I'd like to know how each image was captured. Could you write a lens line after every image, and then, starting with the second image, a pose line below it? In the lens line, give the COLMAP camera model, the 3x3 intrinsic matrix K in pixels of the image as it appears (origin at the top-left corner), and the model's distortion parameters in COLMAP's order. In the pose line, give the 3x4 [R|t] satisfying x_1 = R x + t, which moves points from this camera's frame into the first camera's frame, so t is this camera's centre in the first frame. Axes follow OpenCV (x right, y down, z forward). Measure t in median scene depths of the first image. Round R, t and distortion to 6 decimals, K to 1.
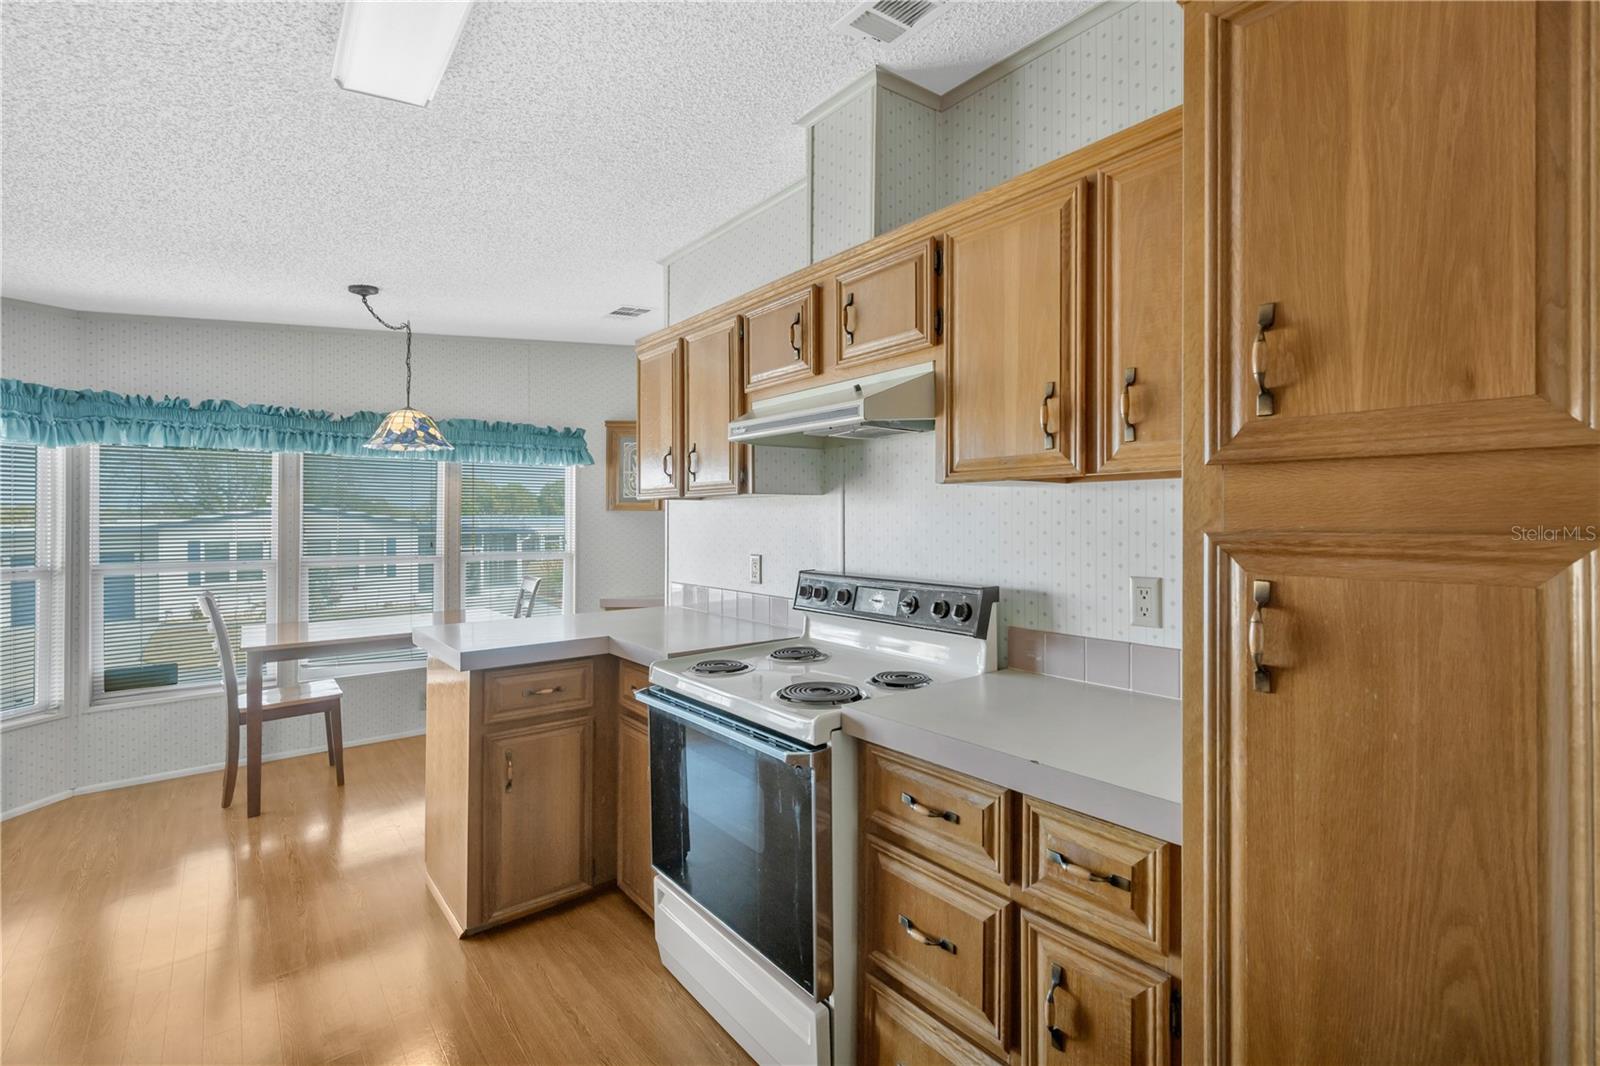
lens RADIAL K [[714.1, 0, 787.9], [0, 714.1, 516.6], [0, 0, 1]] dist [0.005773, 0.001905]
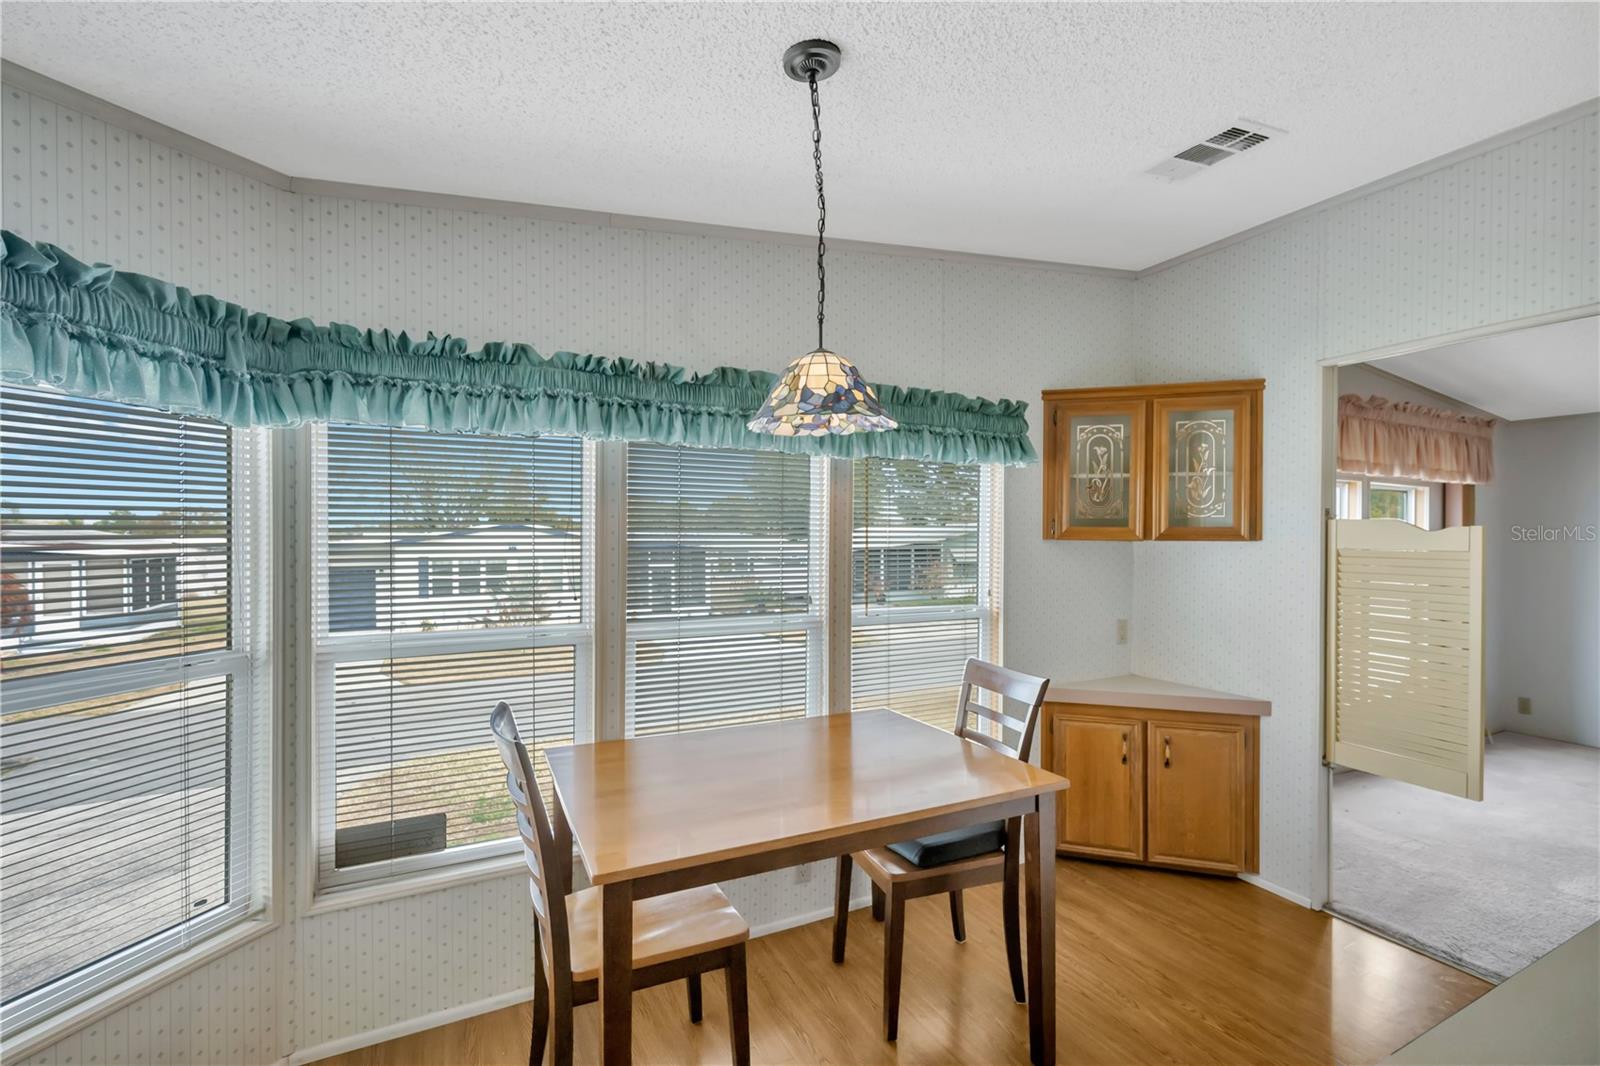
lens RADIAL K [[714.1, 0, 799.0], [0, 714.1, 544.1], [0, 0, 1]] dist [0.005773, 0.001905]
pose [[0.979461, 0.006316, -0.201537, -0.493177], [-0.003465, 0.999889, 0.014496, -0.018553], [0.201606, -0.013500, 0.979374, 0.536339]]
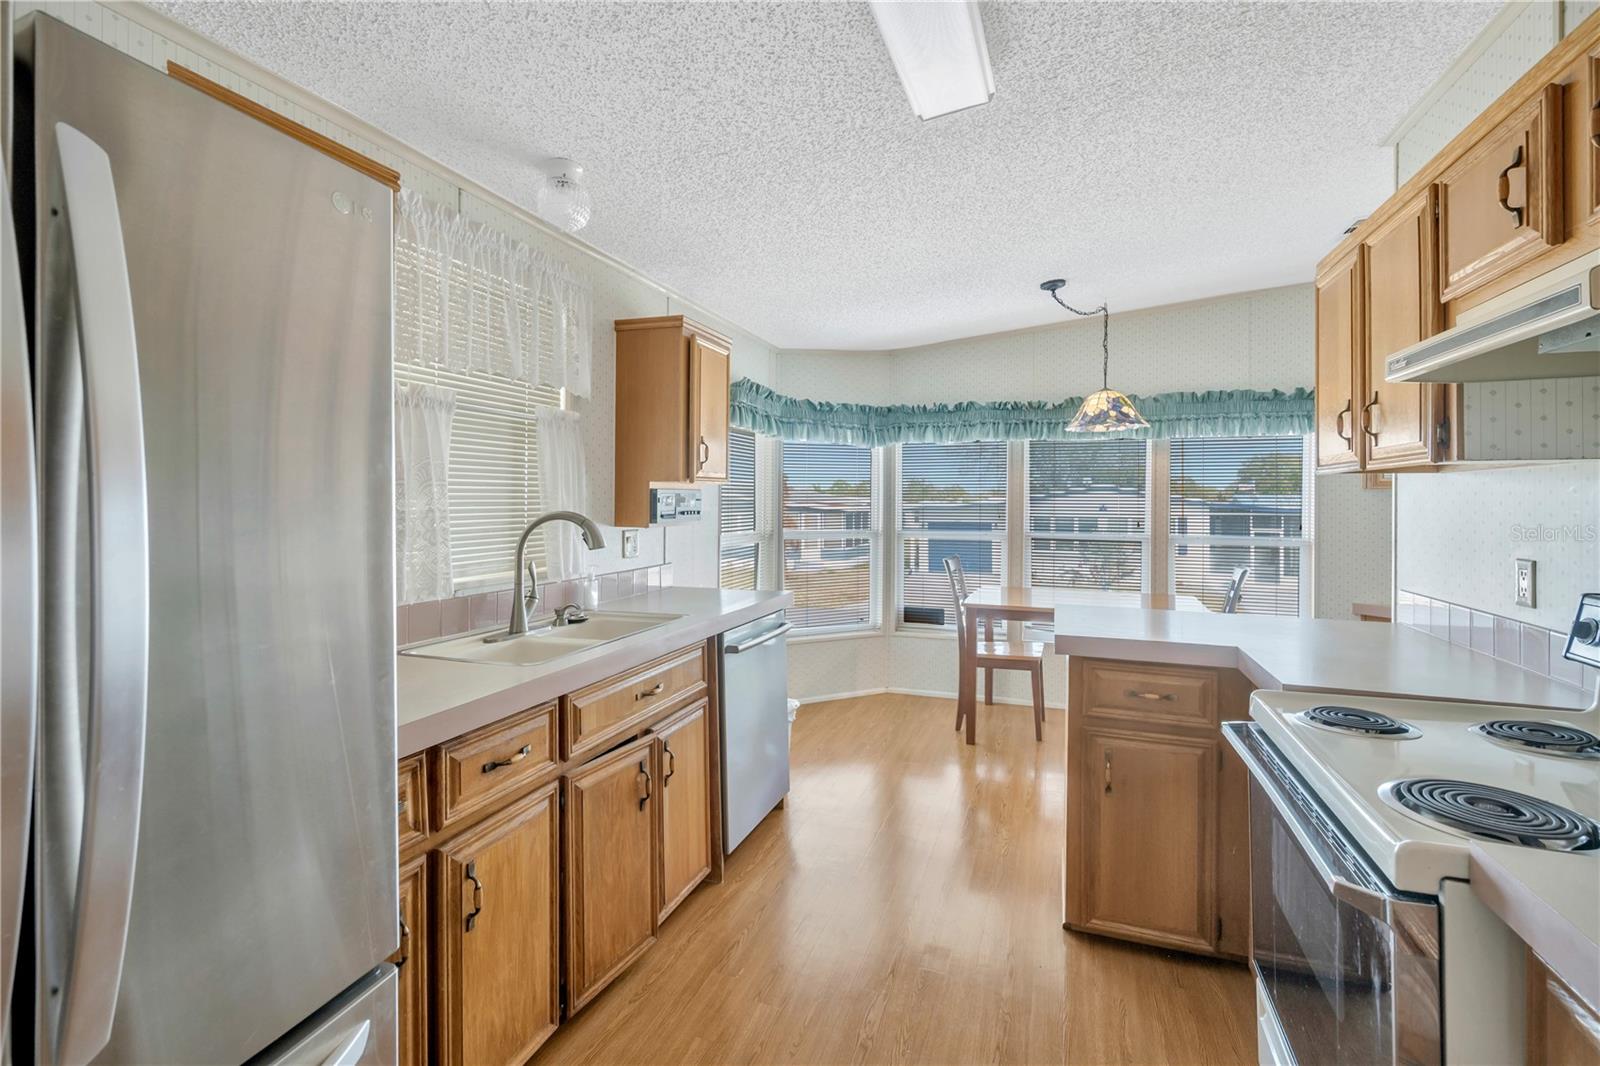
lens RADIAL K [[714.1, 0, 808.8], [0, 714.1, 492.5], [0, 0, 1]] dist [0.005773, 0.001905]
pose [[0.531915, -0.001671, -0.846796, 0.117538], [-0.002637, 0.999990, -0.003630, -0.000315], [0.846793, 0.004163, 0.531906, 0.115889]]
